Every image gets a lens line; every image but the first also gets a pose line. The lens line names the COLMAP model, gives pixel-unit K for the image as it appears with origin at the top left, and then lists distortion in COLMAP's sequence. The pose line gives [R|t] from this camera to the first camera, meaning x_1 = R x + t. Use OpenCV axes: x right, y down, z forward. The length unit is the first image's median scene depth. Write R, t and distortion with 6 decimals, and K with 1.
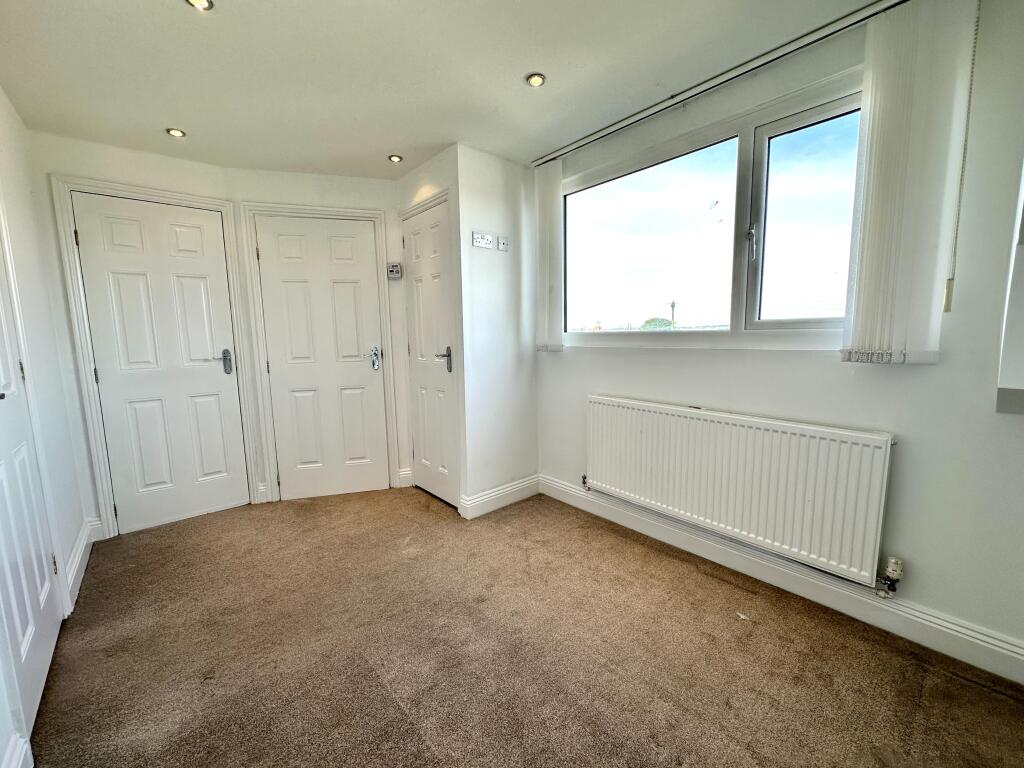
lens RADIAL K [[410.2, 0, 512.8], [0, 410.2, 383.1], [0, 0, 1]] dist [-0.000694, 0.000027]
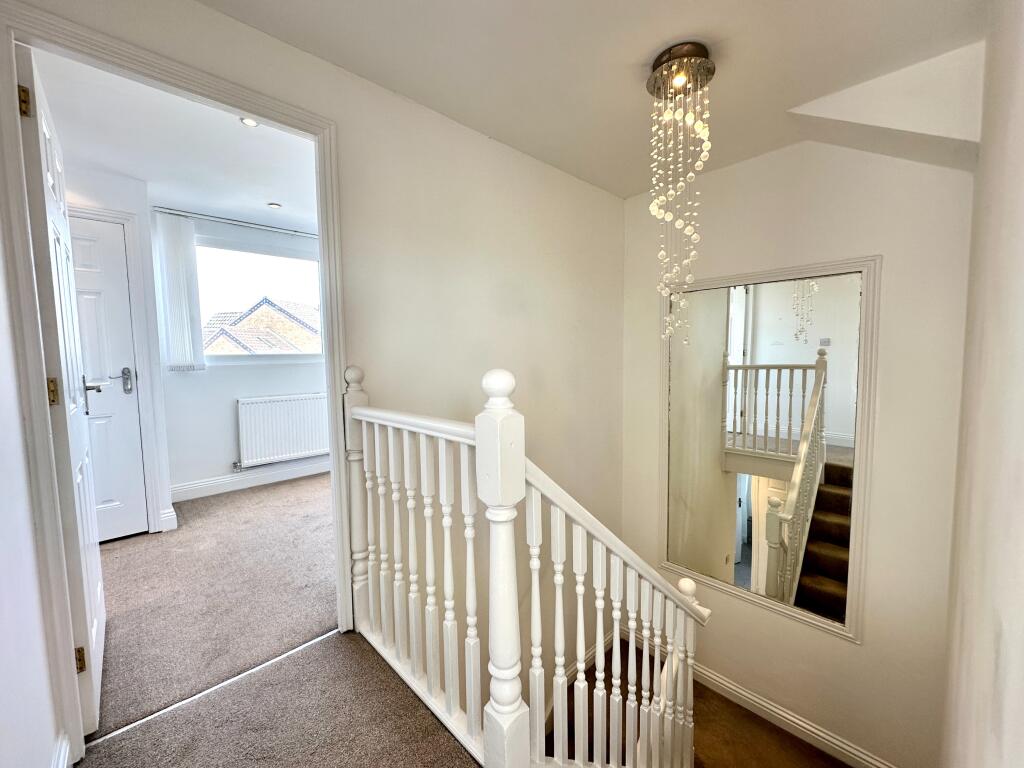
lens RADIAL K [[410.2, 0, 512.8], [0, 410.2, 383.1], [0, 0, 1]] dist [-0.000694, 0.000027]
pose [[-0.049656, -0.059456, 0.996995, -1.303058], [0.130004, 0.989349, 0.065475, 0.004235], [-0.990269, 0.132865, -0.041398, 0.141717]]
